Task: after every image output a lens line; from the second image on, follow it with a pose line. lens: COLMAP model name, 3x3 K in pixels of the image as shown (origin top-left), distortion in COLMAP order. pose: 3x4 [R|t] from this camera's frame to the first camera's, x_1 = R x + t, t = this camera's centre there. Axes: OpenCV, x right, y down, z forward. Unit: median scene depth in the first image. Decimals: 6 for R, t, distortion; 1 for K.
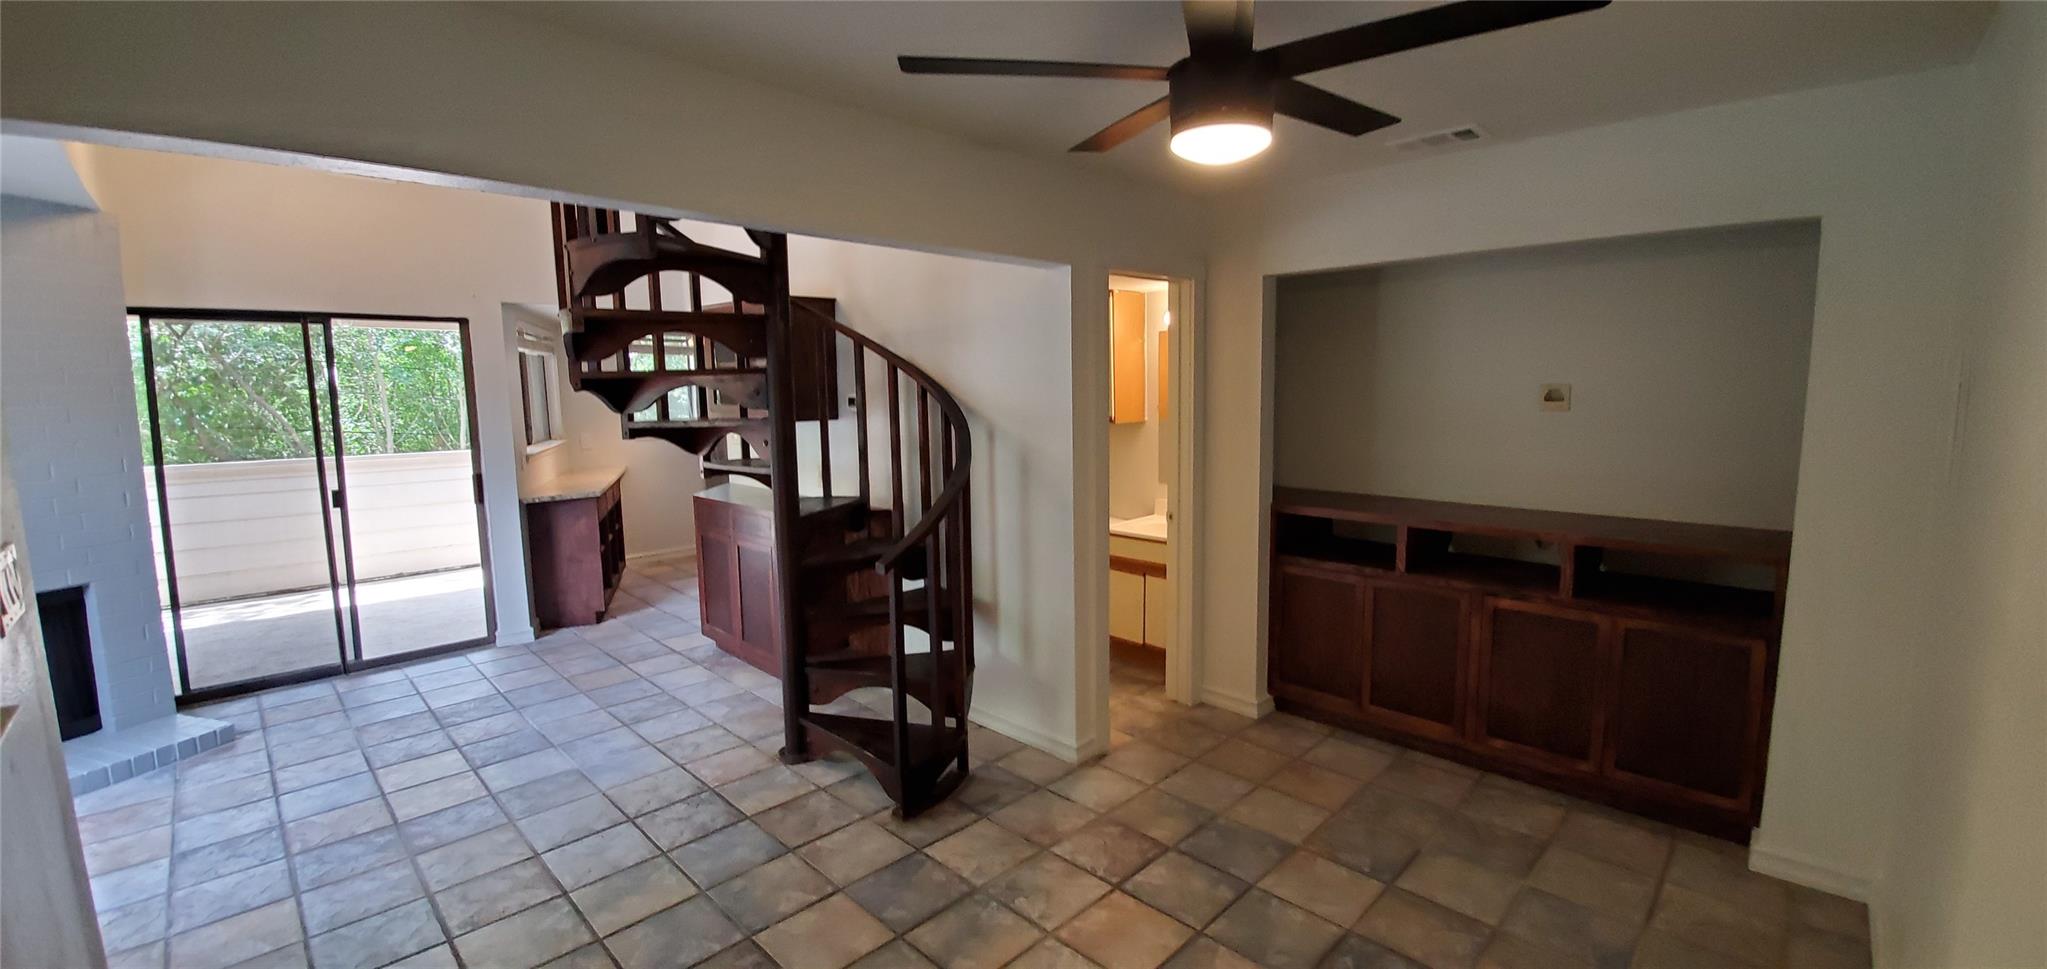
lens RADIAL K [[809.6, 0, 1026.0], [0, 809.6, 488.5], [0, 0, 1]] dist [-0.002946, -0.007693]
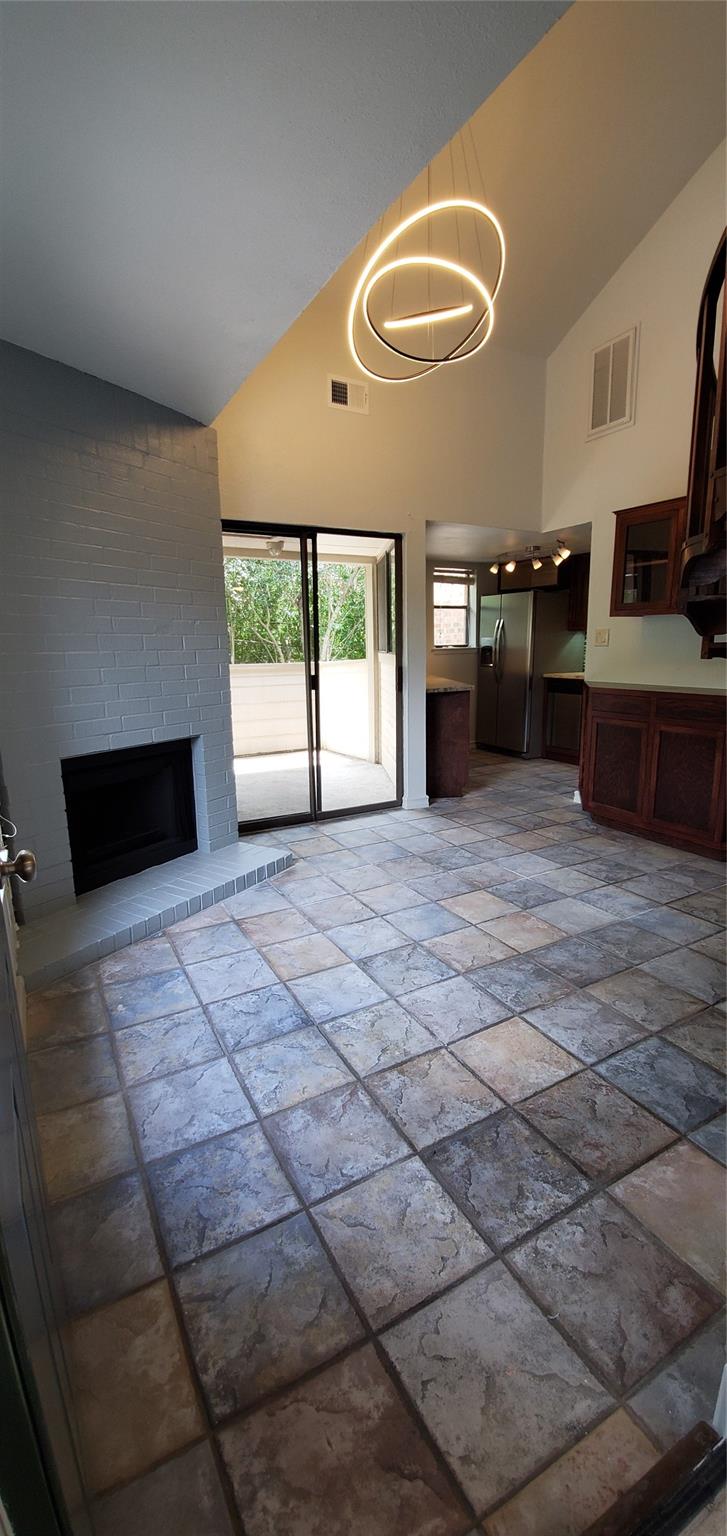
lens RADIAL K [[607.5, 0, 365.4], [0, 607.5, 772.9], [0, 0, 1]] dist [-0.002946, -0.007693]
pose [[0.959965, 0.054401, -0.274787, -0.593004], [-0.030085, 0.995309, 0.091946, 0.073815], [0.278500, -0.079998, 0.957099, 0.119146]]
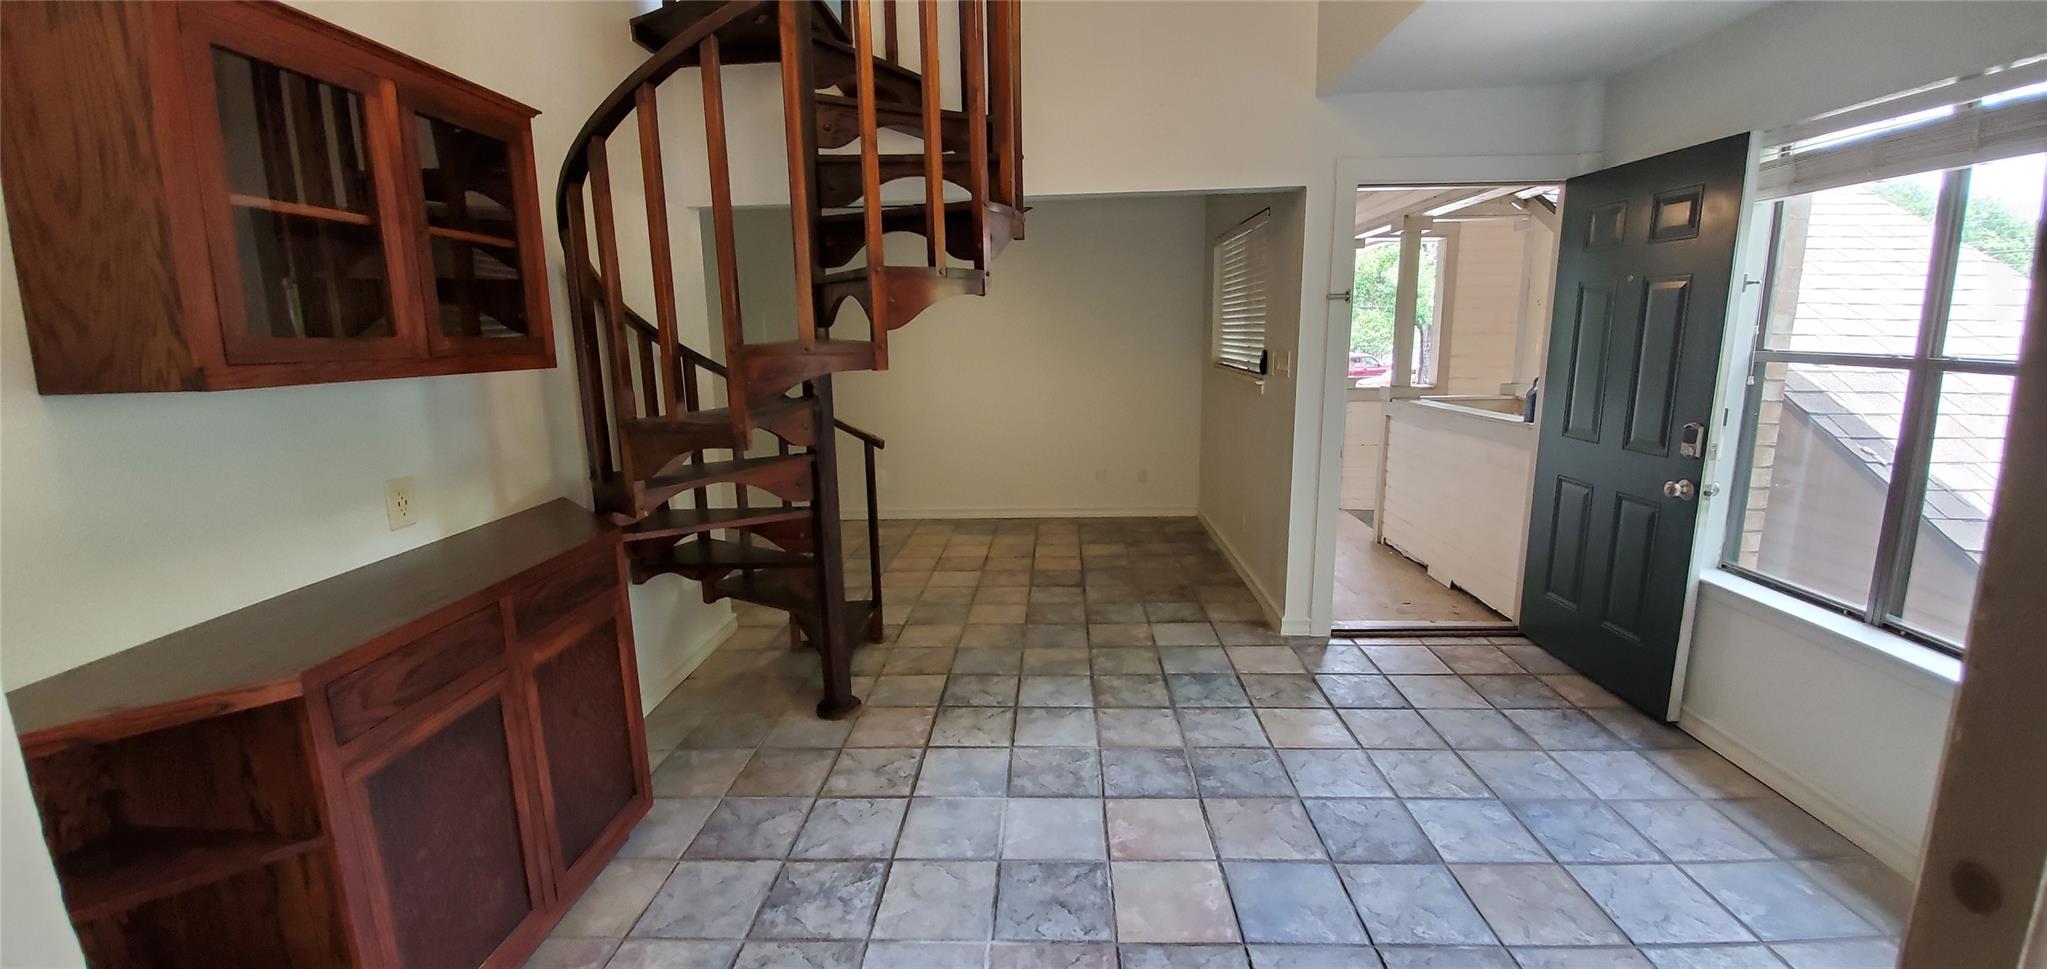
lens RADIAL K [[809.6, 0, 1022.1], [0, 809.6, 489.1], [0, 0, 1]] dist [-0.002946, -0.007693]
pose [[-0.669180, -0.117191, 0.733801, -0.959125], [0.125369, 0.955526, 0.266930, -0.116071], [-0.732448, 0.270621, -0.624727, 1.219446]]
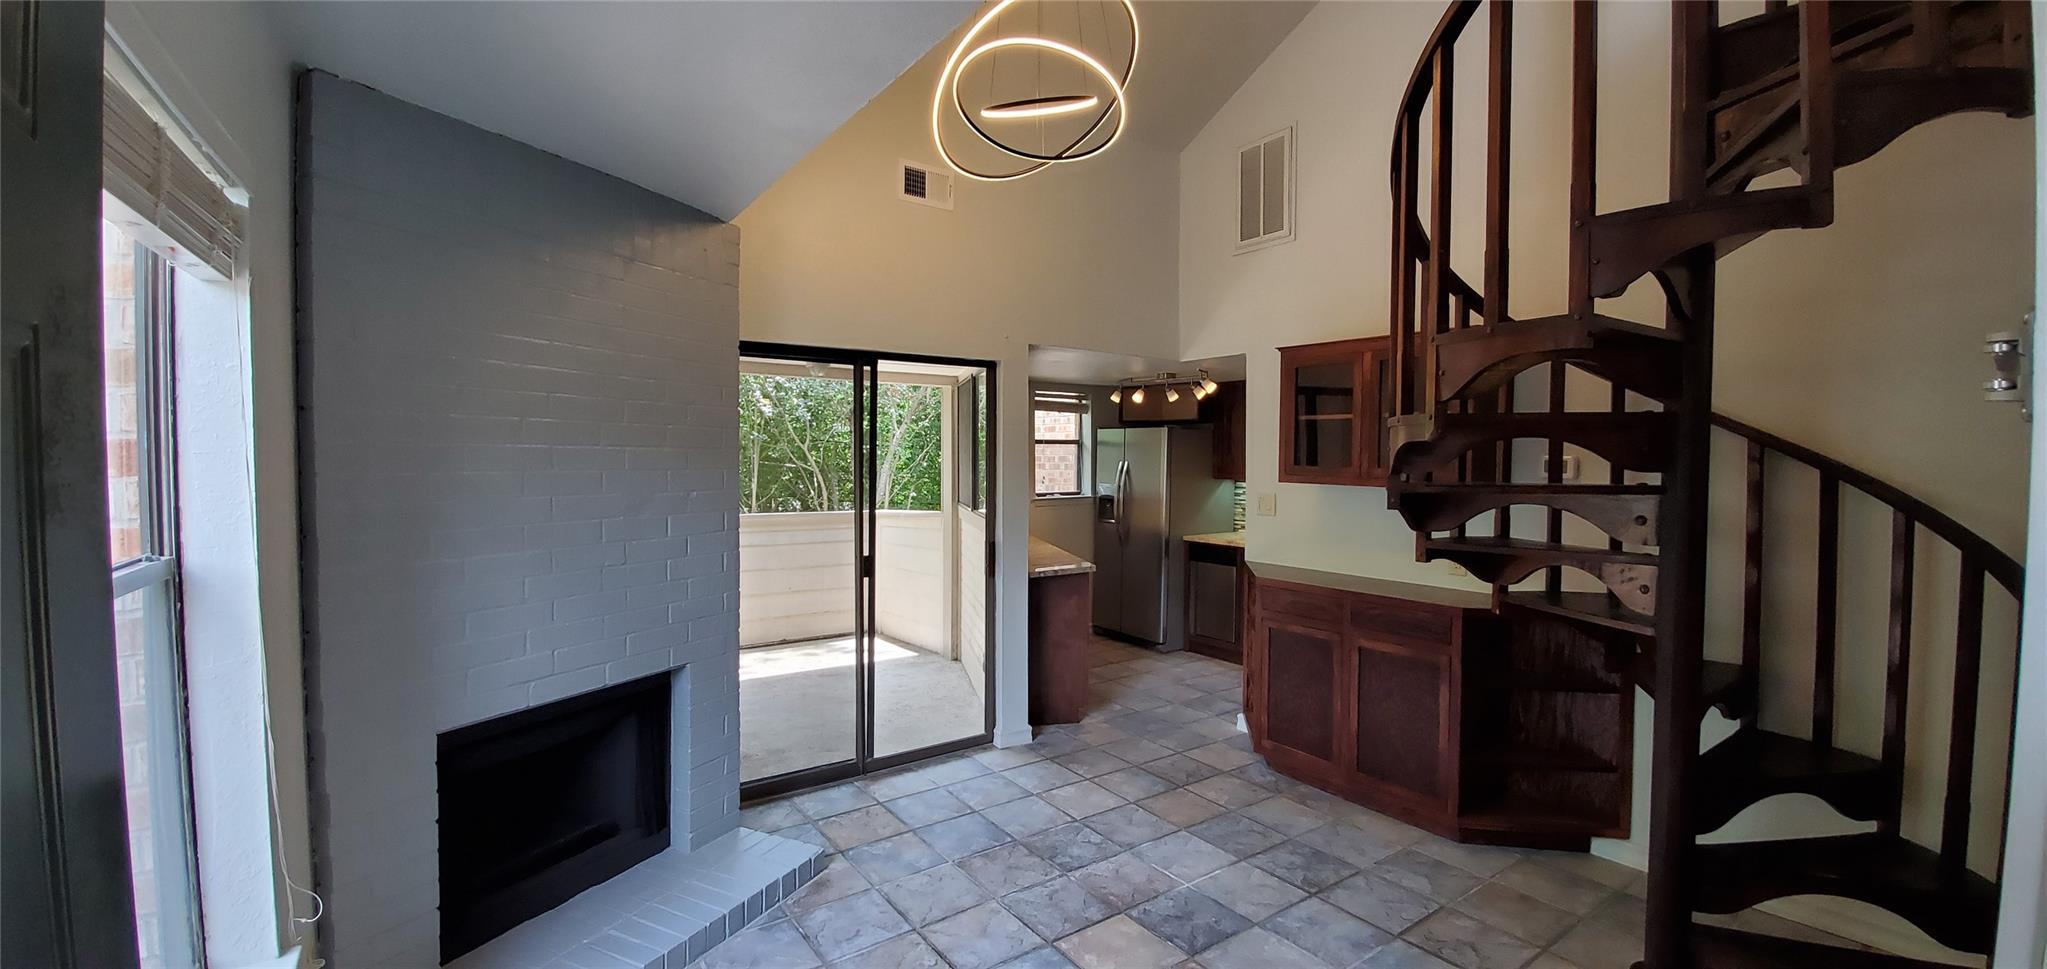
lens RADIAL K [[809.6, 0, 1026.0], [0, 809.6, 482.0], [0, 0, 1]] dist [-0.002946, -0.007693]
pose [[0.984578, 0.022093, -0.173547, -0.627779], [-0.038161, 0.995228, -0.089802, -0.005372], [0.170735, 0.095040, 0.980723, 0.196158]]
